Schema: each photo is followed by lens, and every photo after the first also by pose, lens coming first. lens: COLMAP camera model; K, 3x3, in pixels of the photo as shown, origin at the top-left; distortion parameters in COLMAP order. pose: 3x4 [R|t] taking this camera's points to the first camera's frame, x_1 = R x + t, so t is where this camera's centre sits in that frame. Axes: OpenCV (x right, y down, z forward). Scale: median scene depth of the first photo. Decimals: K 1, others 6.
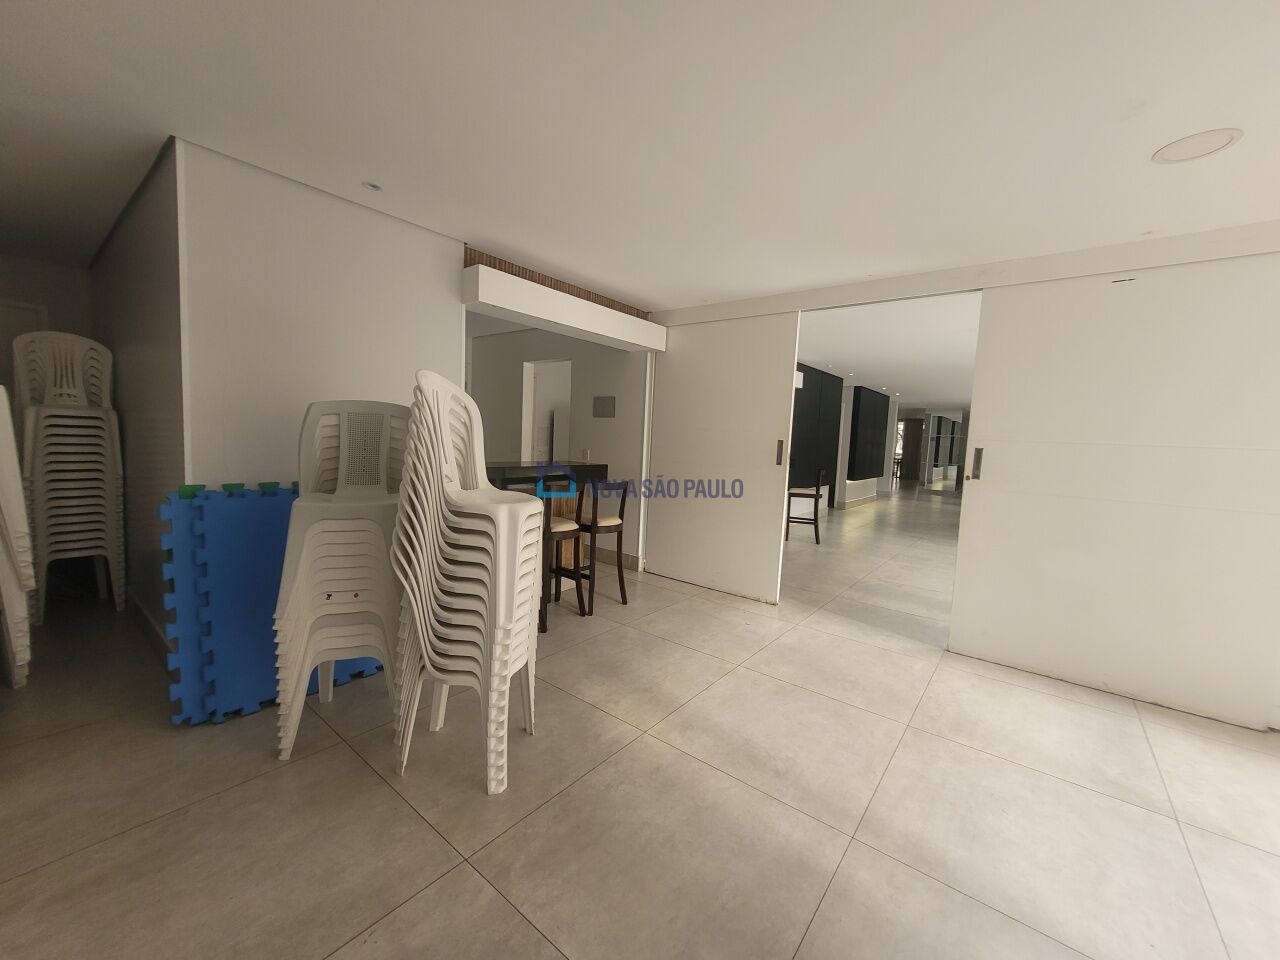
lens RADIAL K [[500.9, 0, 635.6], [0, 500.9, 475.3], [0, 0, 1]] dist [0.003079, -0.000065]
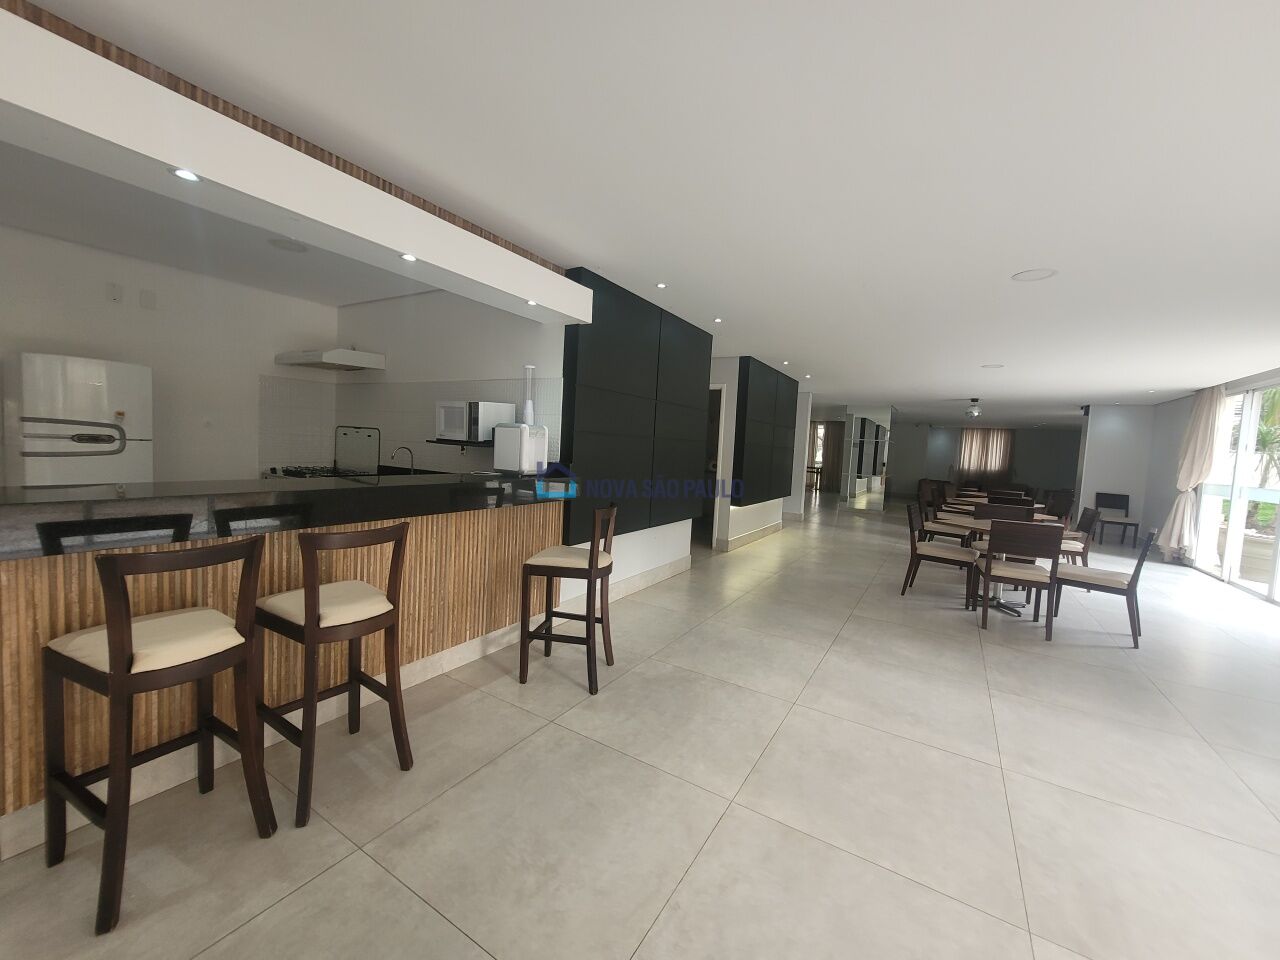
lens RADIAL K [[500.9, 0, 643.8], [0, 500.9, 477.5], [0, 0, 1]] dist [0.003079, -0.000065]
pose [[0.990828, -0.000485, 0.135129, 0.176085], [0.001351, 0.999979, -0.006320, -0.017491], [-0.135123, 0.006445, 0.990808, 0.298020]]
